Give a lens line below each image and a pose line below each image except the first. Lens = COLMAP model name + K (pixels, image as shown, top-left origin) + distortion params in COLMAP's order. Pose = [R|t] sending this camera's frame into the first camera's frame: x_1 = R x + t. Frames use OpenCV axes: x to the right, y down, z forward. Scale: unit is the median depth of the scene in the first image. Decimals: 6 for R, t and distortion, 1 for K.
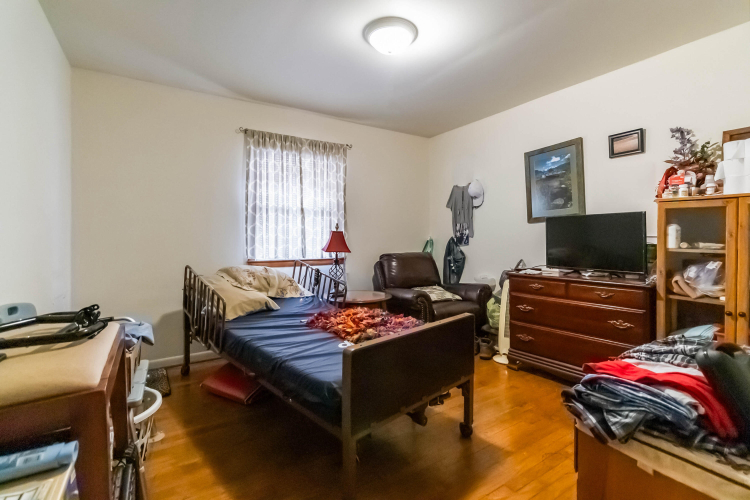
lens RADIAL K [[348.8, 0, 377.3], [0, 348.8, 239.3], [0, 0, 1]] dist [0.001949, 0.000186]
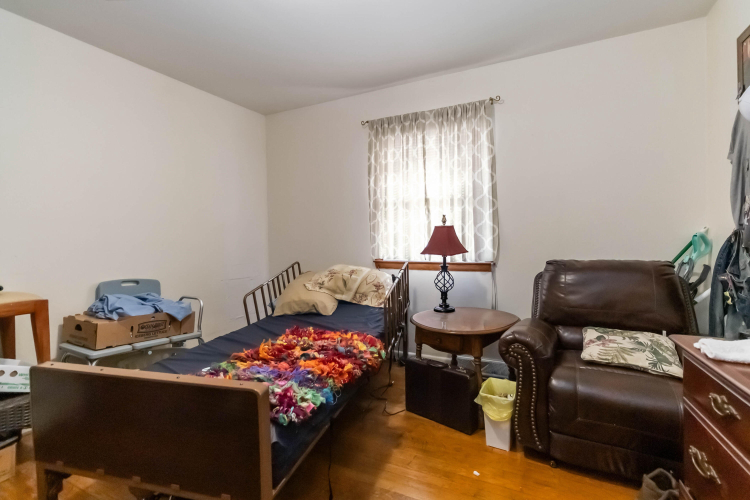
lens RADIAL K [[348.8, 0, 377.3], [0, 348.8, 239.3], [0, 0, 1]] dist [0.001949, 0.000186]
pose [[0.516402, -0.000232, -0.856347, 0.432866], [0.008334, 0.999954, 0.004755, 0.000752], [0.856306, -0.009593, 0.516380, 0.505946]]
